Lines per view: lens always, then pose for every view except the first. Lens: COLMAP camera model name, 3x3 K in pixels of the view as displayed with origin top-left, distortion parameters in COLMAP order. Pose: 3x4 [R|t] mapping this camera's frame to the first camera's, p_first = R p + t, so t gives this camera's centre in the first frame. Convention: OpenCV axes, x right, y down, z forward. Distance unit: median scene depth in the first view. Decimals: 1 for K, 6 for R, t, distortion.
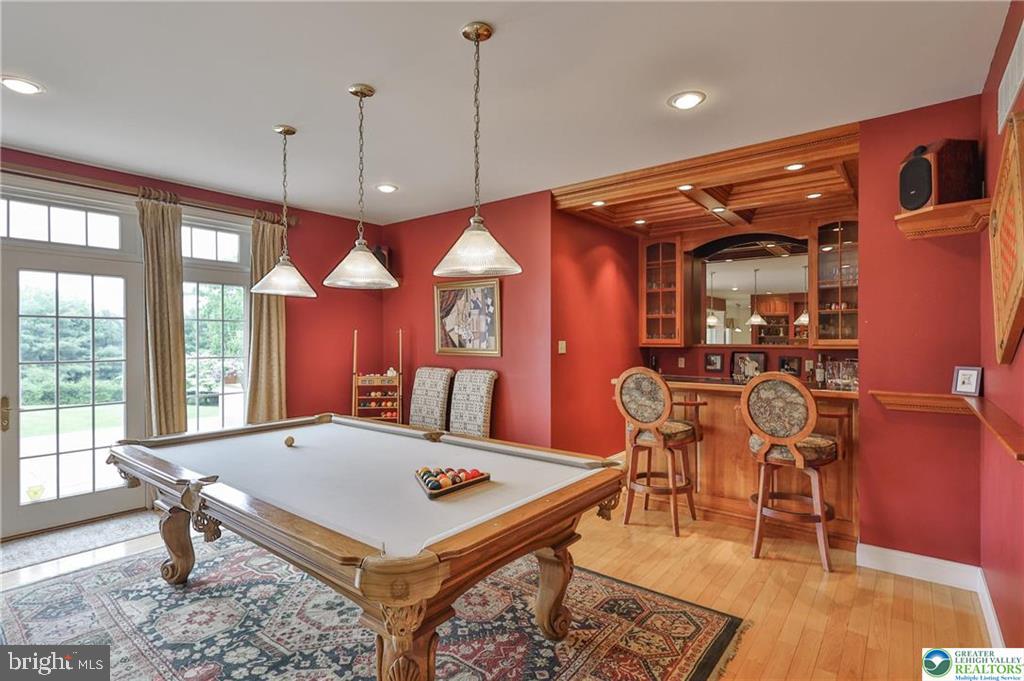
lens RADIAL K [[503.5, 0, 520.2], [0, 503.5, 339.8], [0, 0, 1]] dist [0.001220, 0.000965]
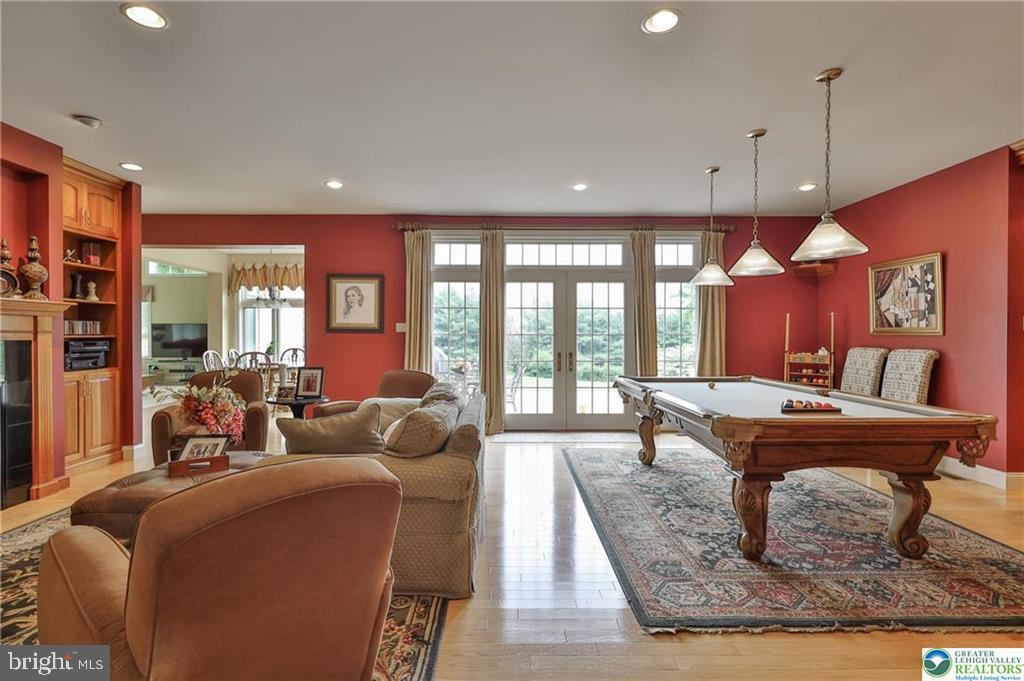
lens RADIAL K [[503.5, 0, 513.3], [0, 503.5, 337.4], [0, 0, 1]] dist [0.001220, 0.000965]
pose [[0.624949, 0.005344, -0.780647, 0.212959], [-0.004373, 0.999985, 0.003345, 0.041049], [0.780653, 0.001323, 0.624963, -0.237626]]
